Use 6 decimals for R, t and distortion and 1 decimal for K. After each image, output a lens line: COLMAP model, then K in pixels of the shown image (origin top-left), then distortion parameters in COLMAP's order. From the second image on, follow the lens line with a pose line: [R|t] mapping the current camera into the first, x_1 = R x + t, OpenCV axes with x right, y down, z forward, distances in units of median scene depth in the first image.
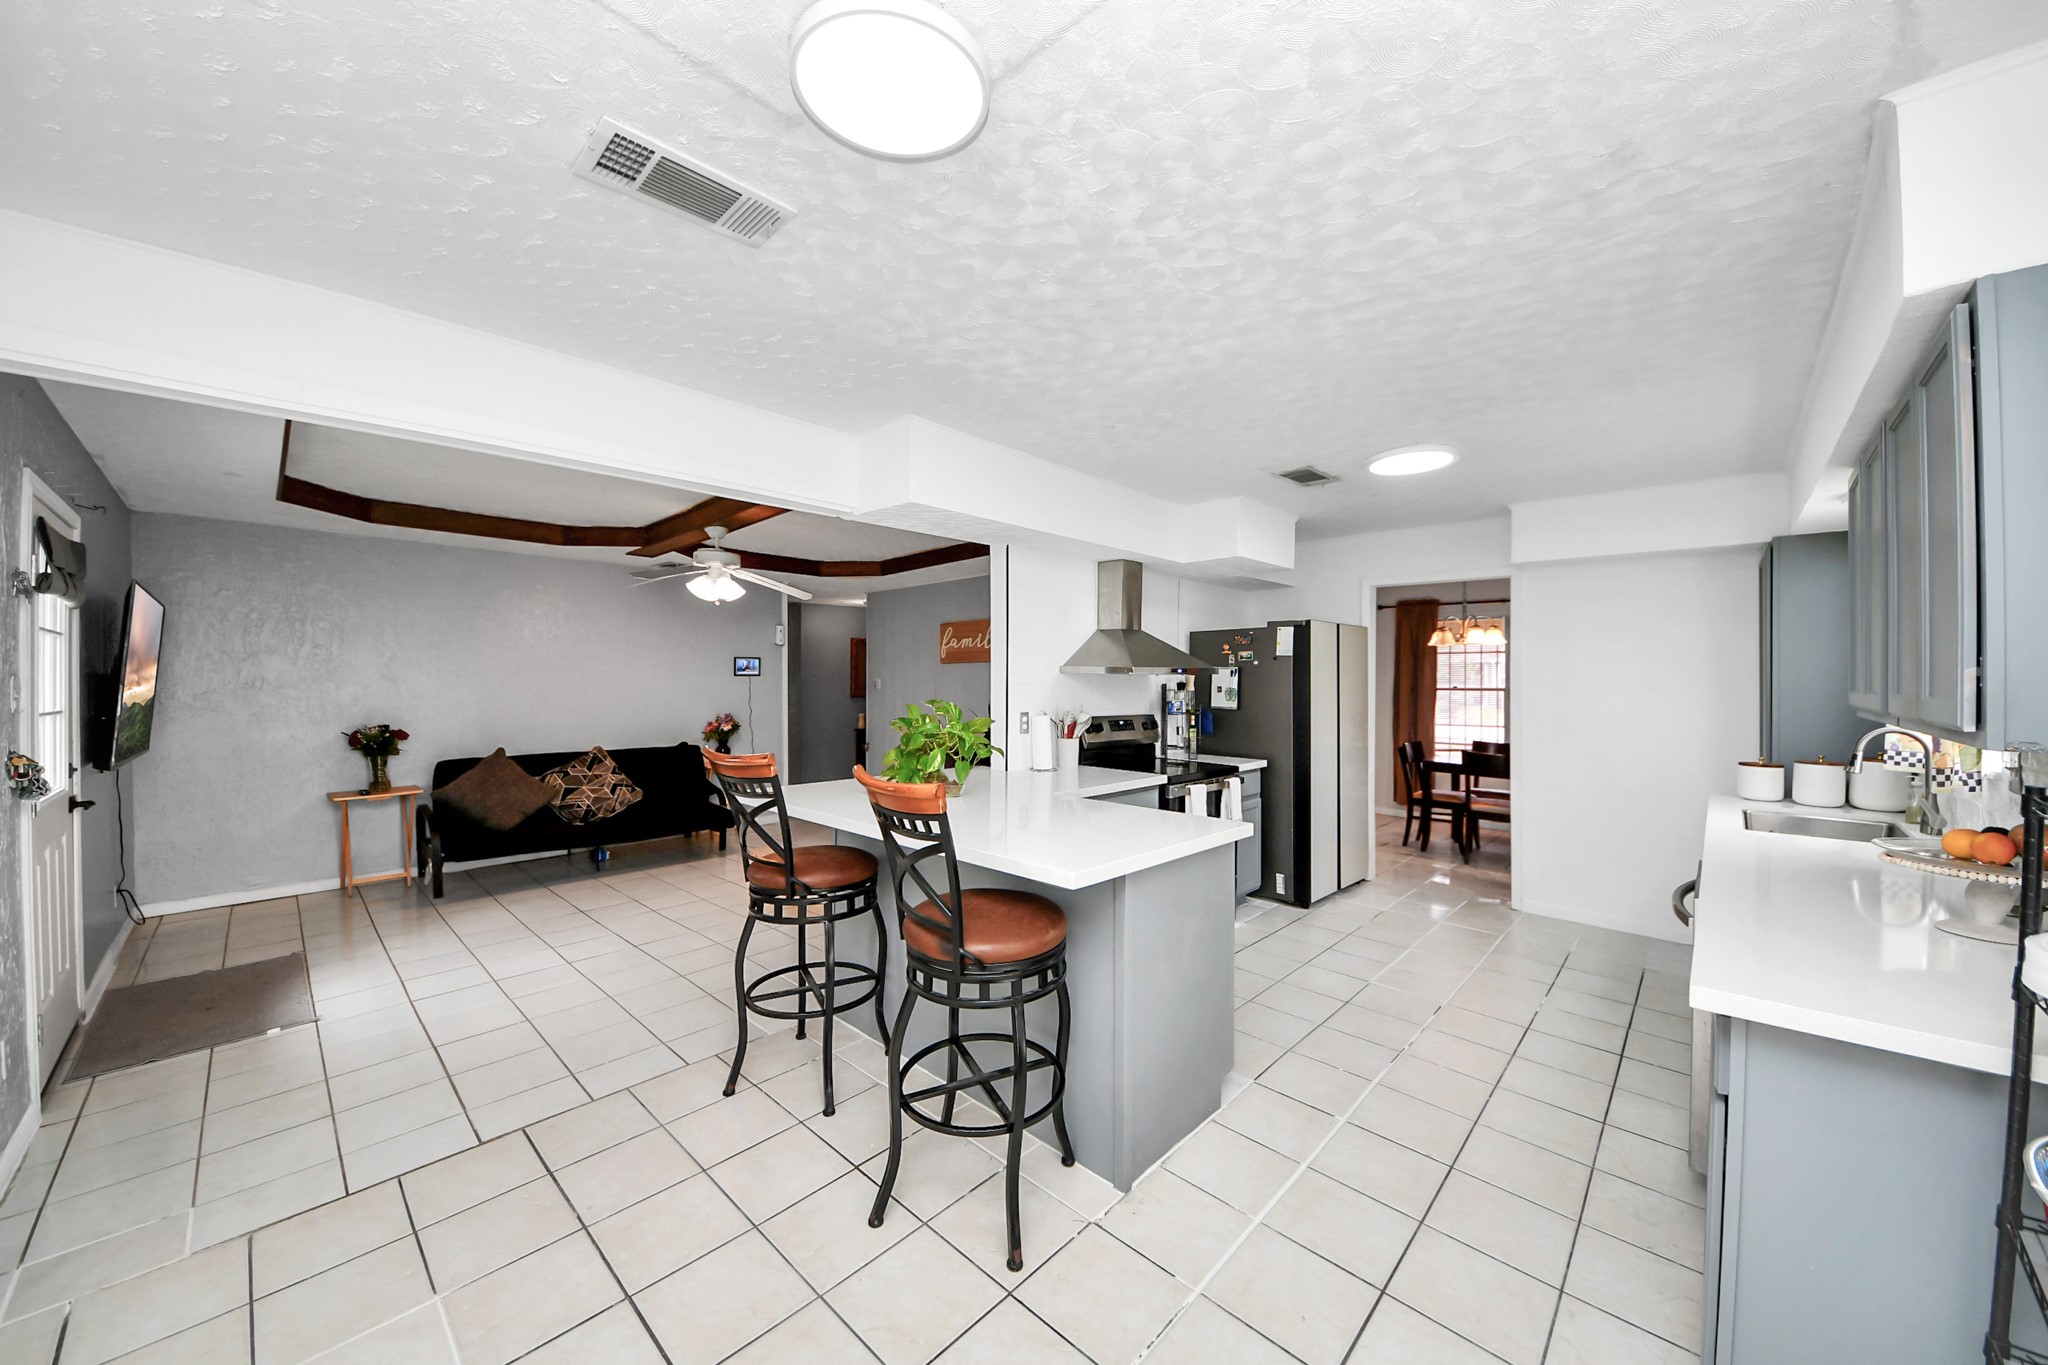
lens RADIAL K [[754.9, 0, 1016.4], [0, 754.9, 690.3], [0, 0, 1]] dist [0.004676, -0.001867]
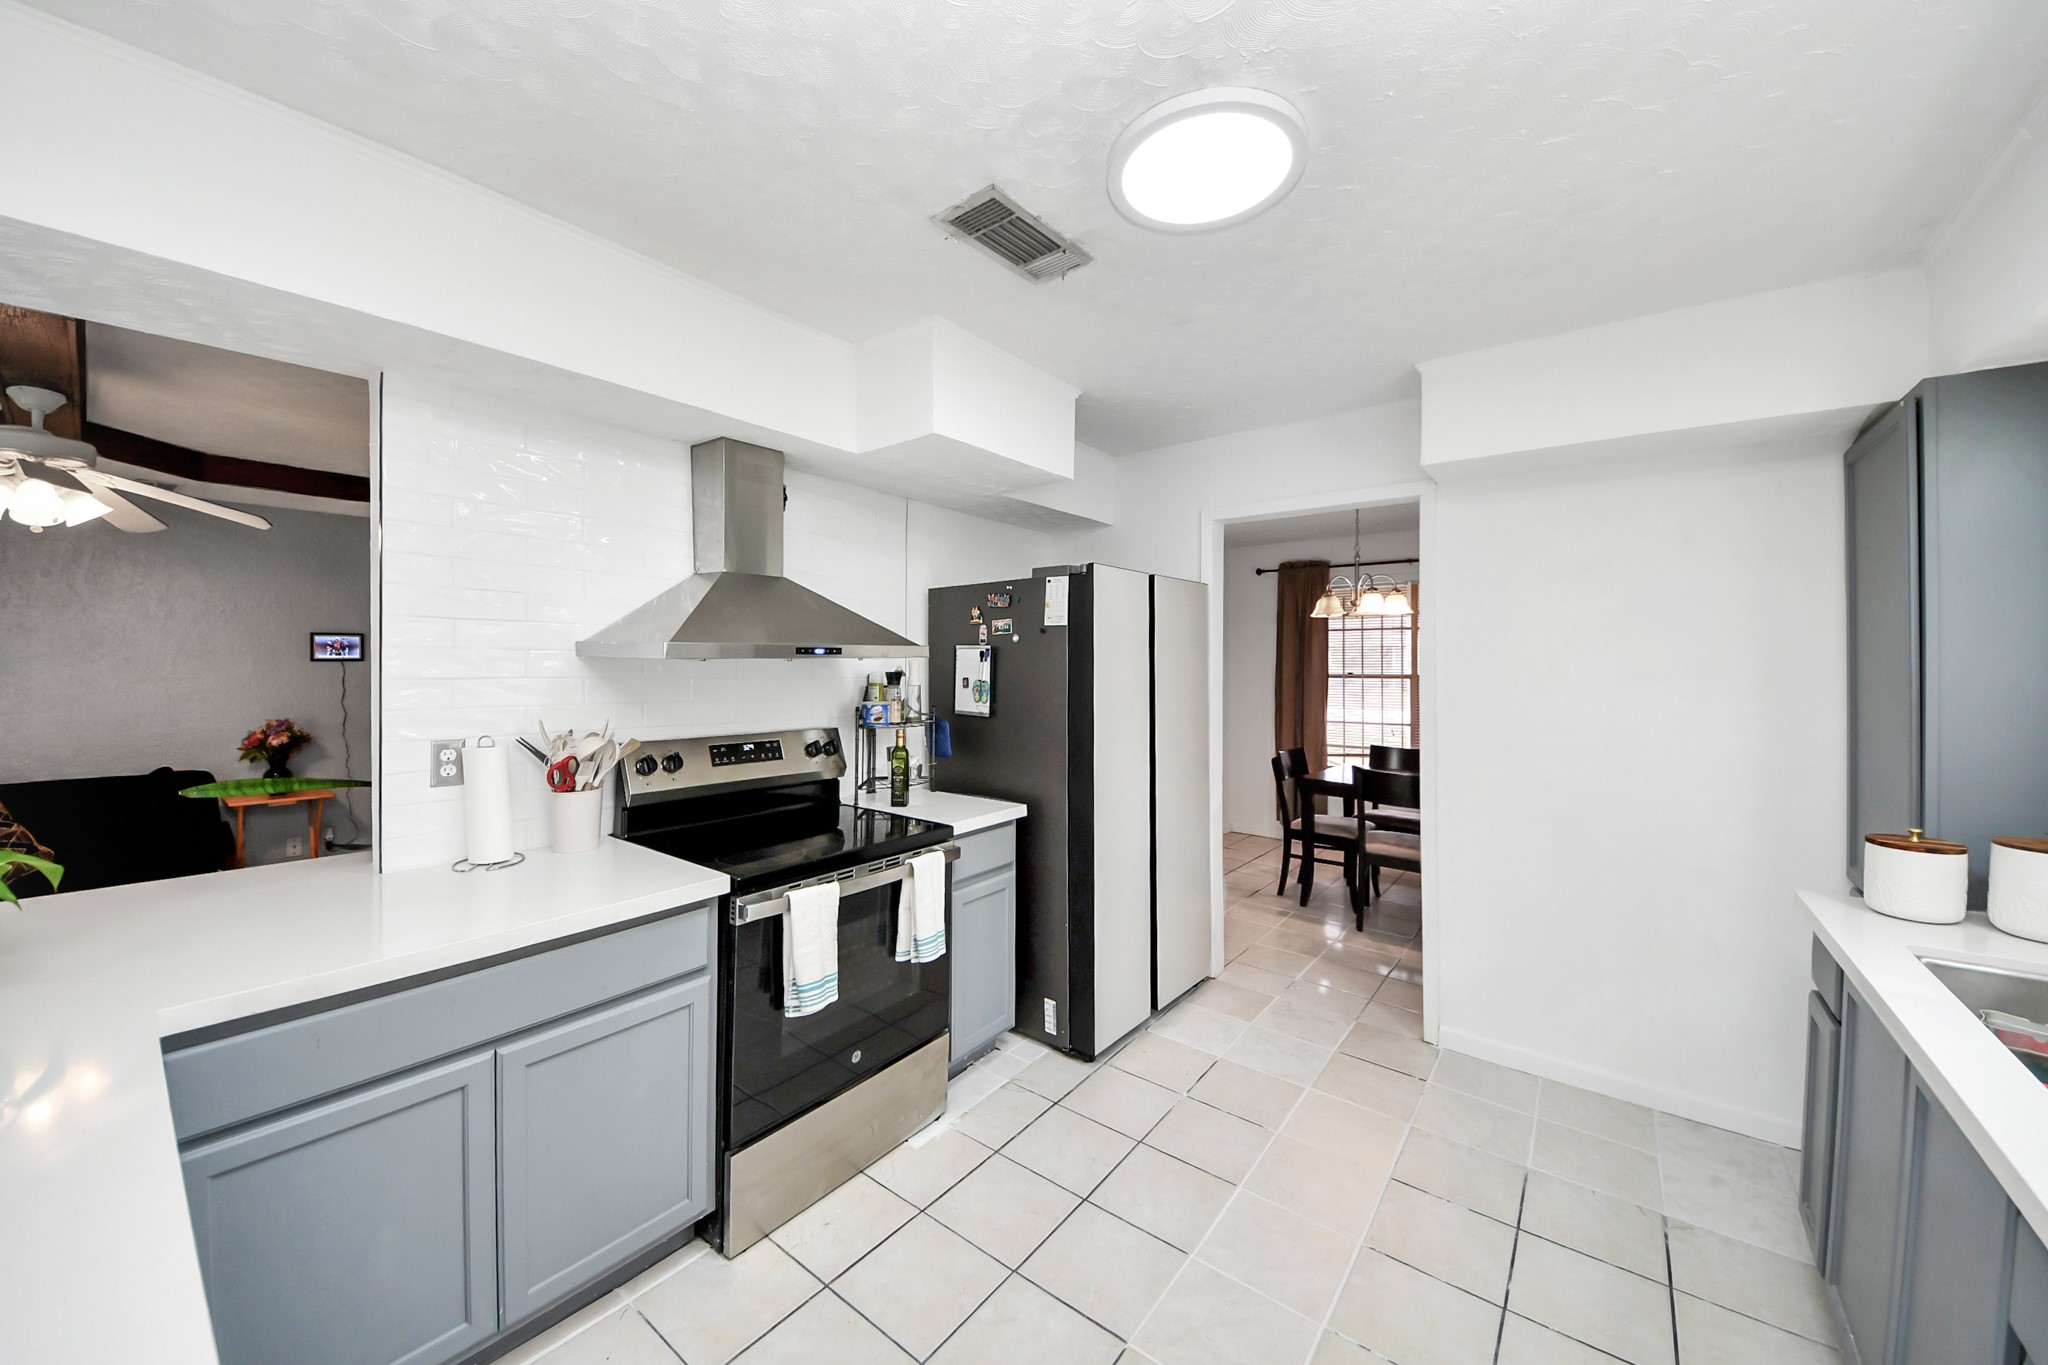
lens RADIAL K [[754.9, 0, 1019.8], [0, 754.9, 671.1], [0, 0, 1]] dist [0.004676, -0.001867]
pose [[0.995340, -0.003368, 0.096365, 0.242303], [0.003548, 0.999992, -0.001705, -0.008978], [-0.096358, 0.002039, 0.995345, 0.376771]]
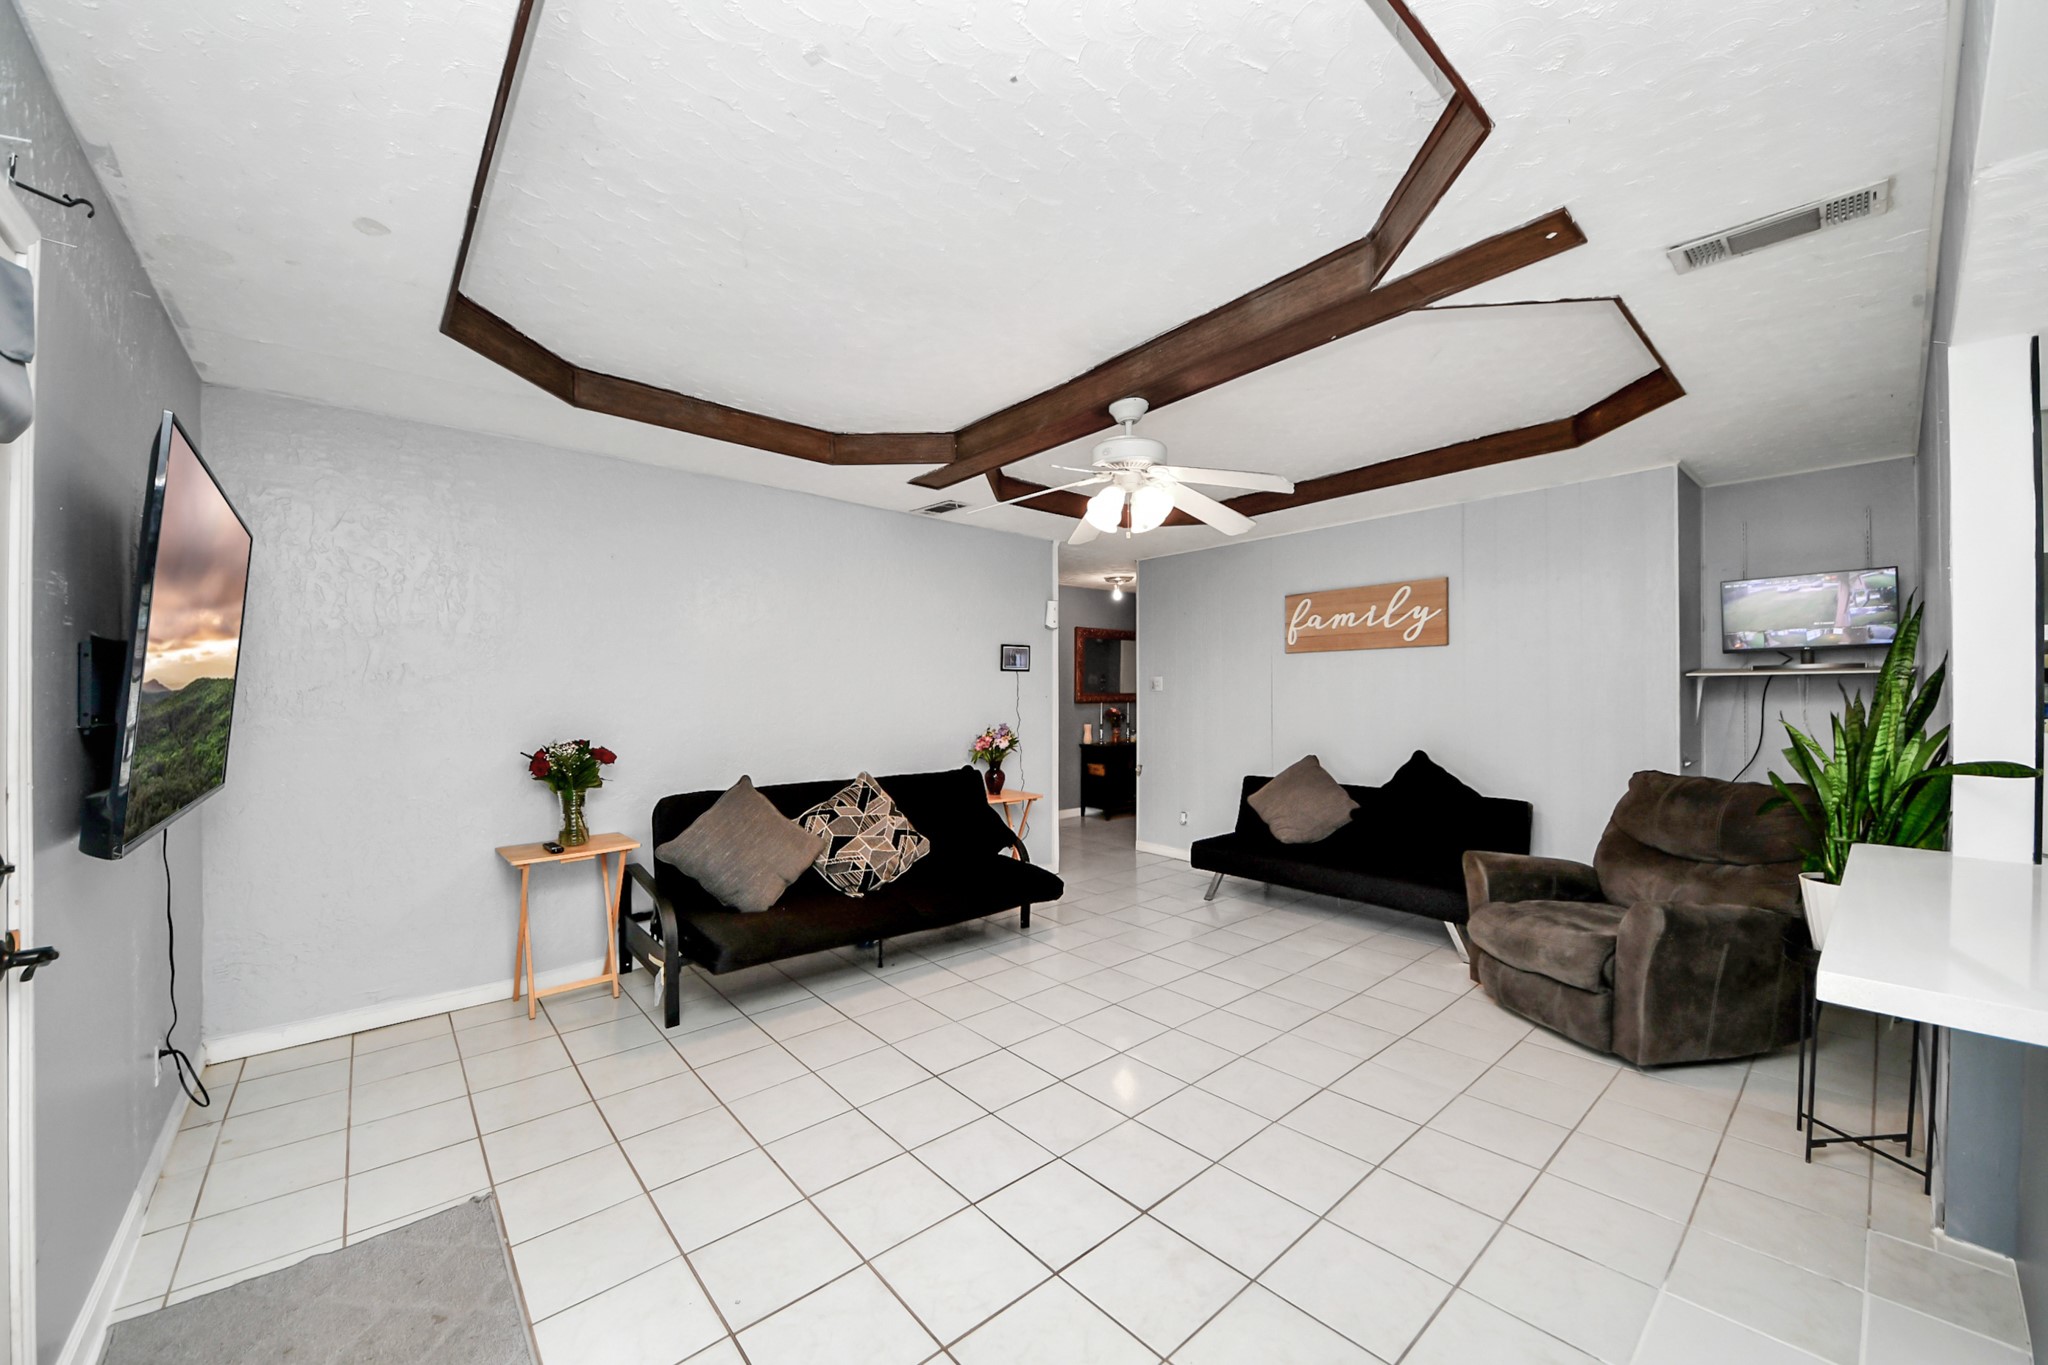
lens RADIAL K [[754.9, 0, 1025.3], [0, 754.9, 693.6], [0, 0, 1]] dist [0.004676, -0.001867]
pose [[0.997590, -0.000040, -0.069389, -0.436719], [-0.000295, 0.999988, -0.004819, 0.009690], [0.069389, 0.004828, 0.997578, 0.410113]]
